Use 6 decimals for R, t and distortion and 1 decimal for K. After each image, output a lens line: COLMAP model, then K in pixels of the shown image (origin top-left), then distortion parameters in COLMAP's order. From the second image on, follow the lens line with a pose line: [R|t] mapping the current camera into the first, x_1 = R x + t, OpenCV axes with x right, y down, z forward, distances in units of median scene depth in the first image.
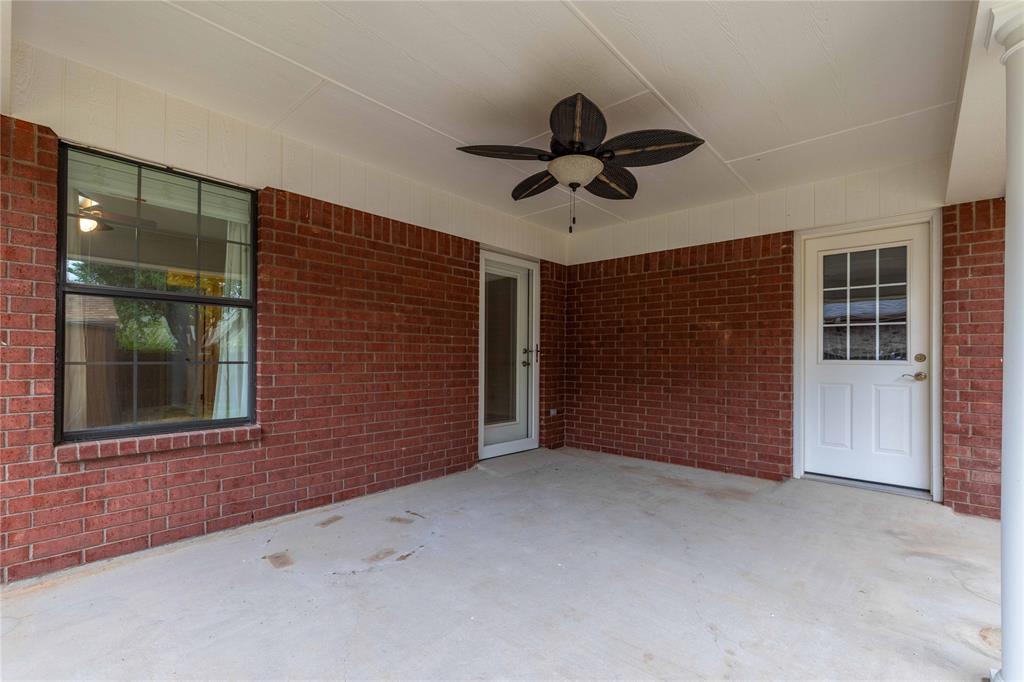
lens RADIAL K [[451.7, 0, 507.1], [0, 451.7, 353.8], [0, 0, 1]] dist [-0.000006, 0.000676]
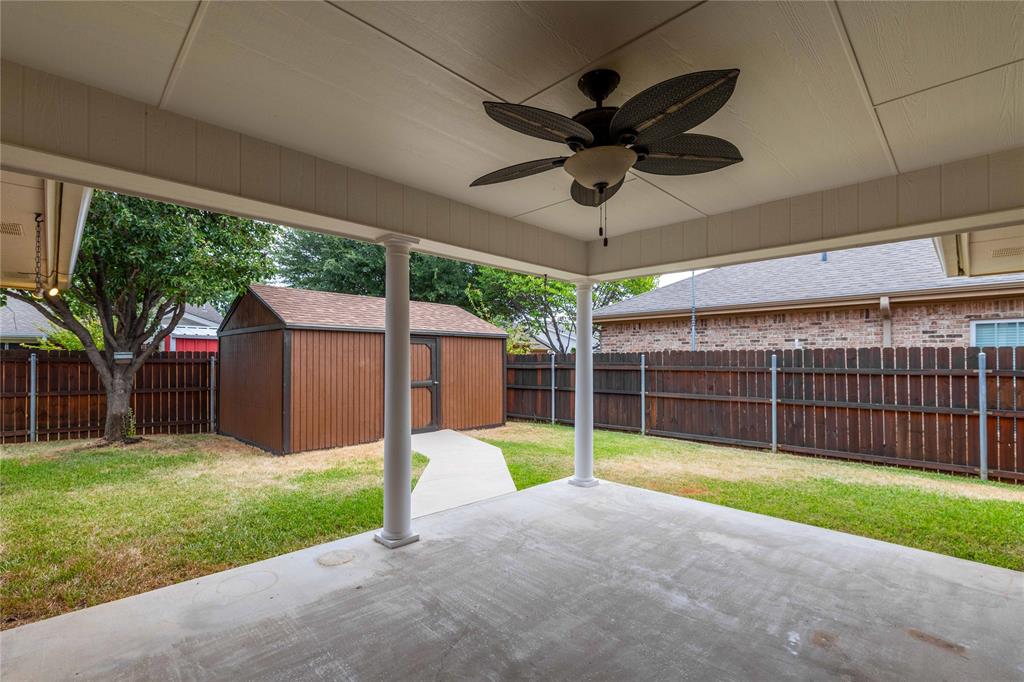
lens RADIAL K [[451.7, 0, 507.1], [0, 451.7, 353.8], [0, 0, 1]] dist [-0.000006, 0.000676]
pose [[-0.998271, -0.010708, 0.057803, 0.175344], [-0.012130, 0.999631, -0.024301, -0.048582], [-0.057522, -0.024960, -0.998032, 1.218023]]
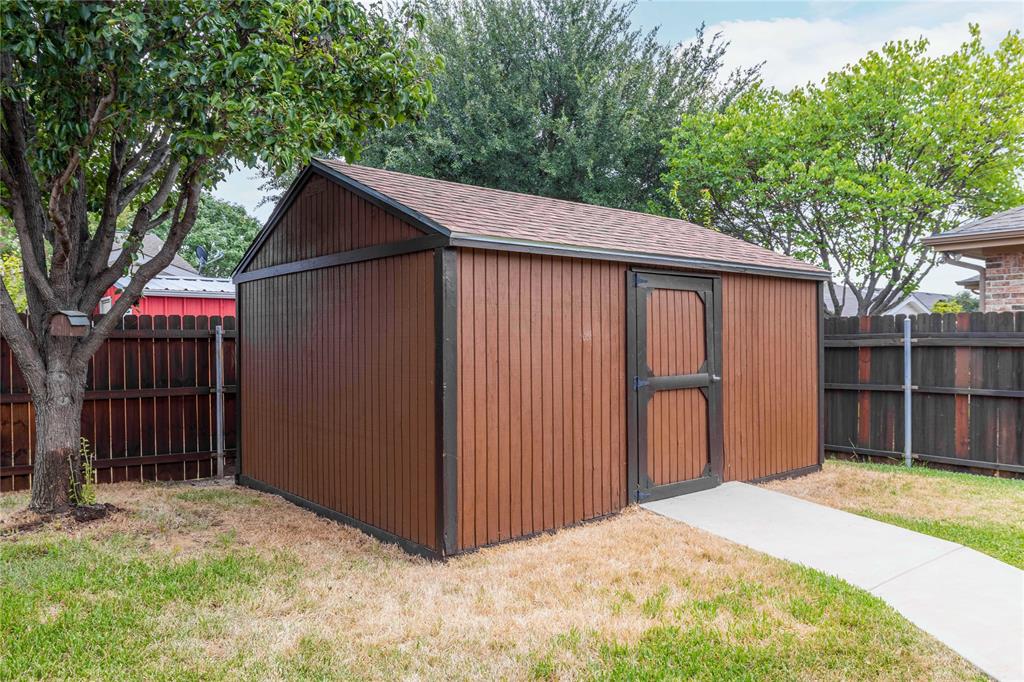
lens RADIAL K [[698.9, 0, 512.0], [0, 698.9, 341.0], [0, 0, 1]] dist [0.001078, -0.002156]
pose [[-0.987969, -0.004717, 0.154580, 0.907750], [-0.005750, 0.999964, -0.006239, -0.023313], [-0.154545, -0.007053, -0.987961, 0.541984]]
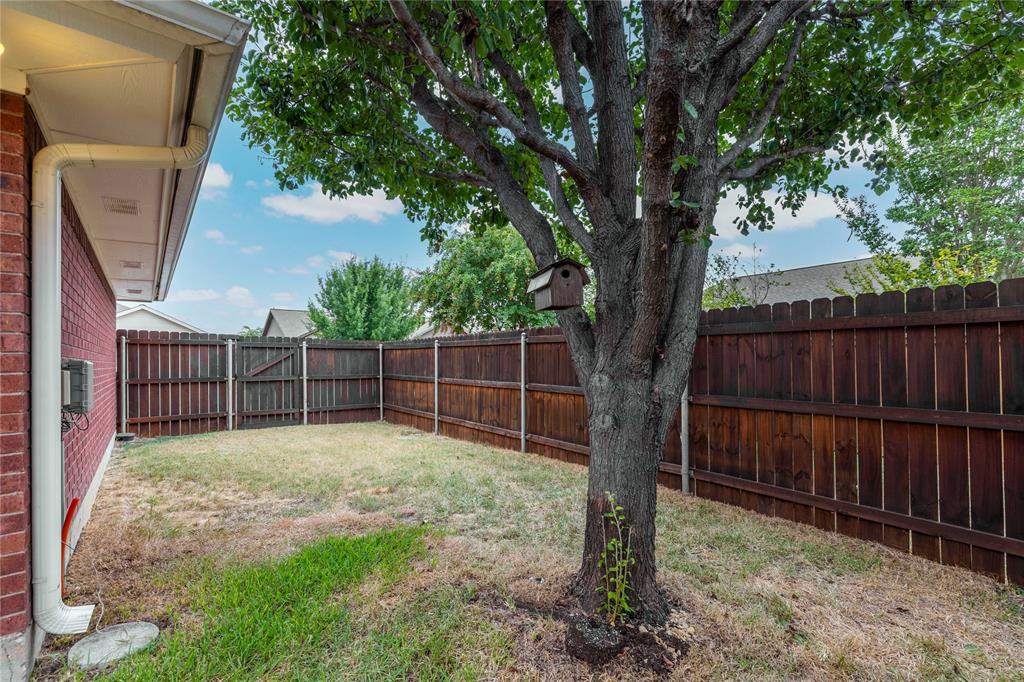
lens RADIAL K [[451.7, 0, 507.1], [0, 451.7, 353.8], [0, 0, 1]] dist [-0.000006, 0.000676]
pose [[0.156404, 0.001625, 0.987692, 1.447341], [0.003799, 0.999990, -0.002247, 0.012561], [-0.987686, 0.004104, 0.156396, -0.627776]]
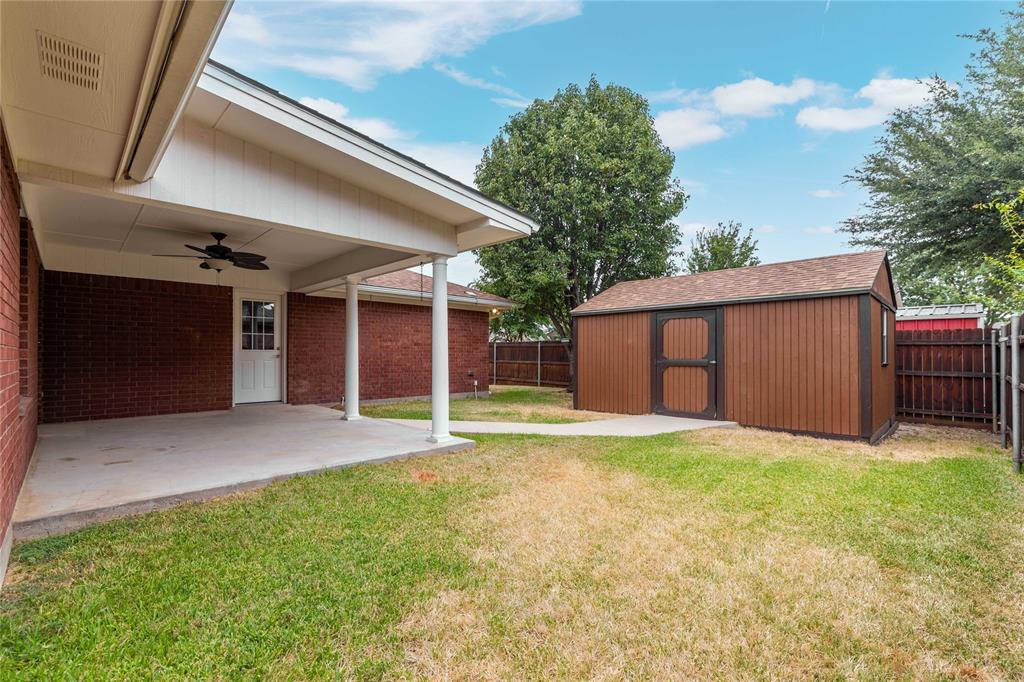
lens RADIAL K [[451.7, 0, 507.1], [0, 451.7, 353.8], [0, 0, 1]] dist [-0.000006, 0.000676]
pose [[0.056882, -0.008255, 0.998347, -1.344639], [-0.008501, 0.999926, 0.008752, 0.004073], [-0.998345, -0.008985, 0.056808, -0.363669]]
